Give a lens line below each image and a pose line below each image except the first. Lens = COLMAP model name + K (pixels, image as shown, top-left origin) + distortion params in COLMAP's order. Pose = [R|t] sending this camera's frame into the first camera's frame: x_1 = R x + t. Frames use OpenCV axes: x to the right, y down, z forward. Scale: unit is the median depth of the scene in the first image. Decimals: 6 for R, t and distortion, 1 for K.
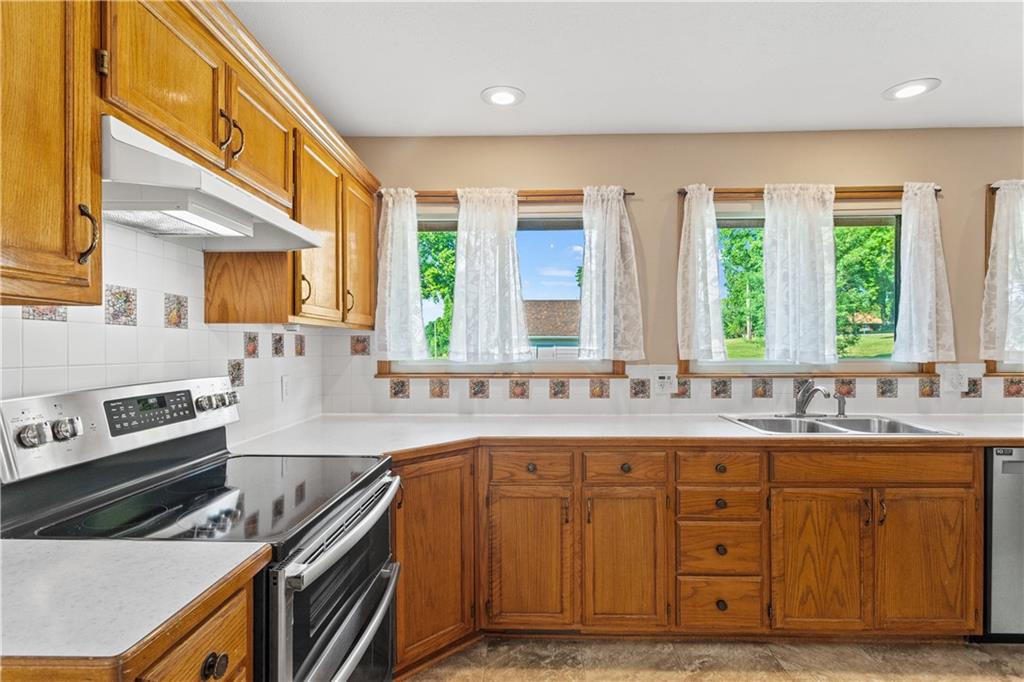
lens RADIAL K [[497.0, 0, 510.5], [0, 497.0, 347.0], [0, 0, 1]] dist [0.001806, 0.001115]
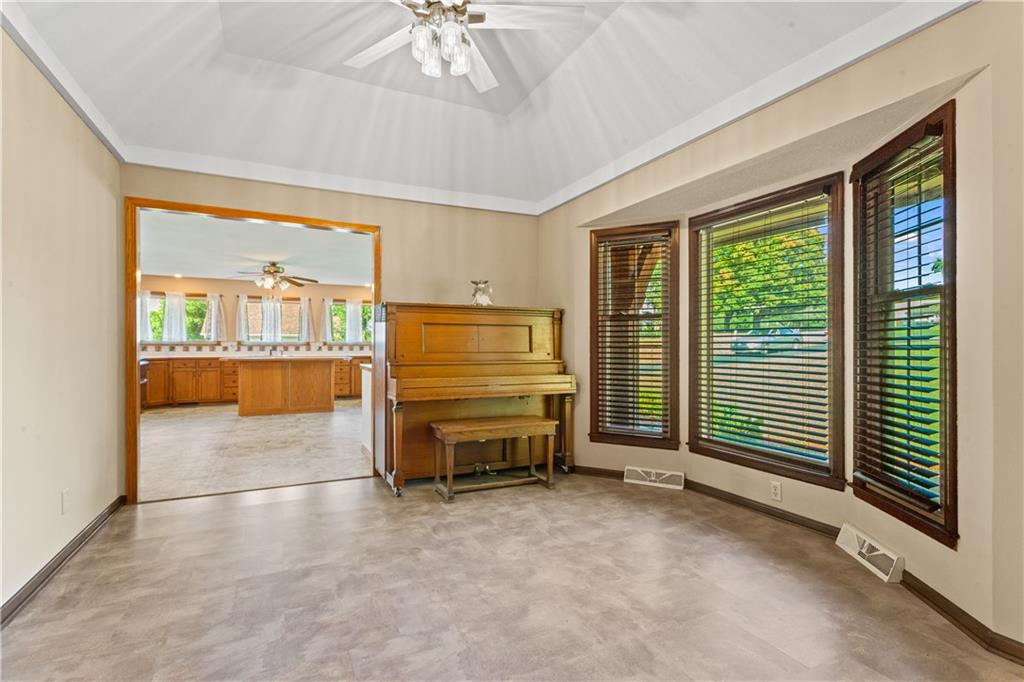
lens RADIAL K [[497.0, 0, 511.0], [0, 497.0, 344.3], [0, 0, 1]] dist [0.001806, 0.001115]
pose [[0.885256, 0.006961, 0.465053, 0.422744], [-0.007766, 0.999970, -0.000185, 0.036680], [-0.465040, -0.003448, 0.885283, -3.229205]]
